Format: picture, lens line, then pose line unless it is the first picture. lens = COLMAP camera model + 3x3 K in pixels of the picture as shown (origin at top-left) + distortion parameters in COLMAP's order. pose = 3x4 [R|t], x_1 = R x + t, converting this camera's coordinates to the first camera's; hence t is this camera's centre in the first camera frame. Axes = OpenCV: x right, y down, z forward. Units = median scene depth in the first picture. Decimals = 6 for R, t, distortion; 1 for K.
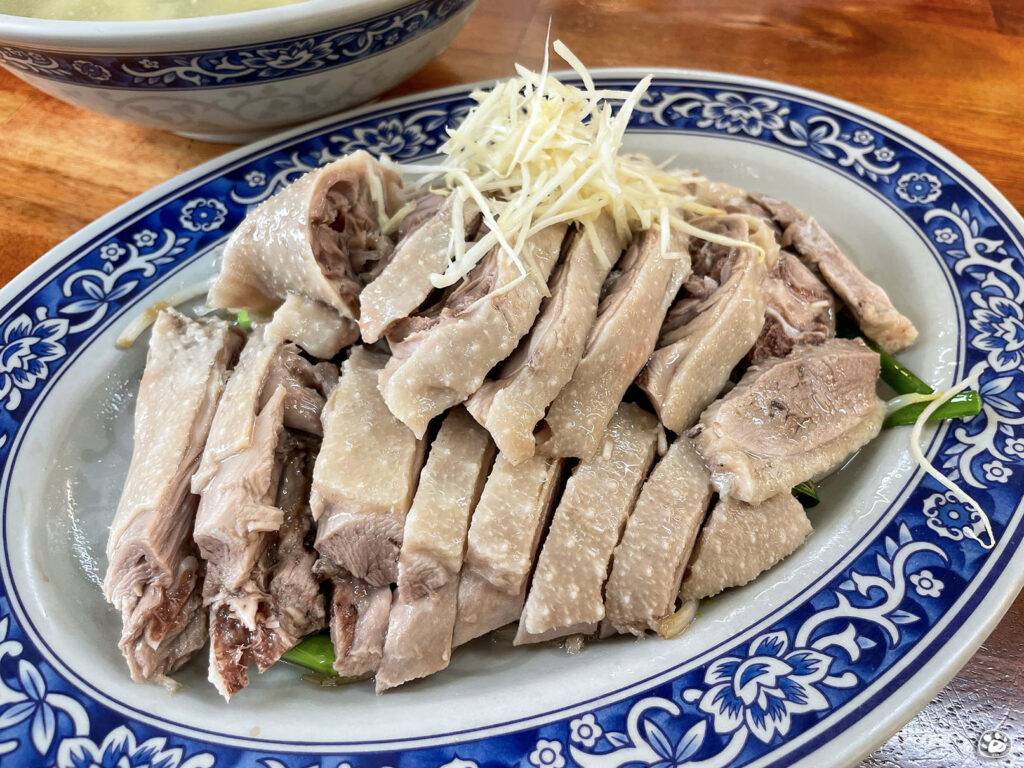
lens RADIAL K [[800.5, 0, 519.6], [0, 800.5, 384.7], [0, 0, 1]] dist [0.001090, -0.016168]
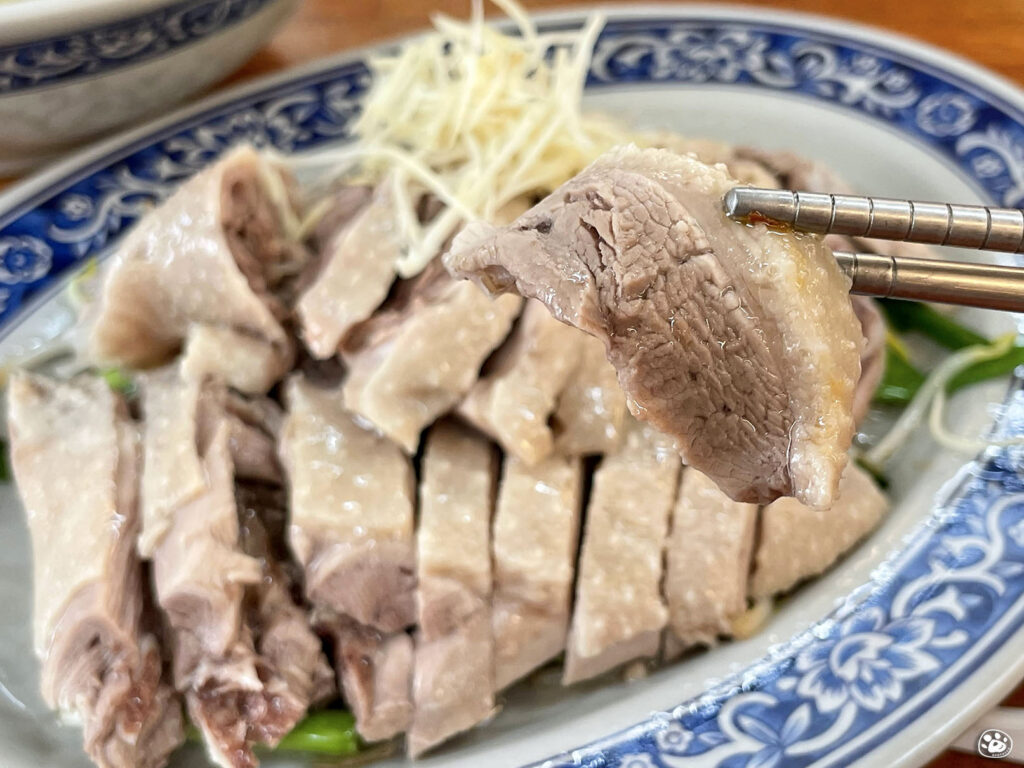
lens RADIAL K [[1503.1, 0, 508.4], [0, 1503.1, 384.0], [0, 0, 1]] dist [0.035648, 0.000000]
pose [[0.982724, -0.135372, 0.126209, -0.209794], [0.153294, 0.977455, -0.145198, 0.234944], [-0.103708, 0.162037, 0.981320, -0.532596]]
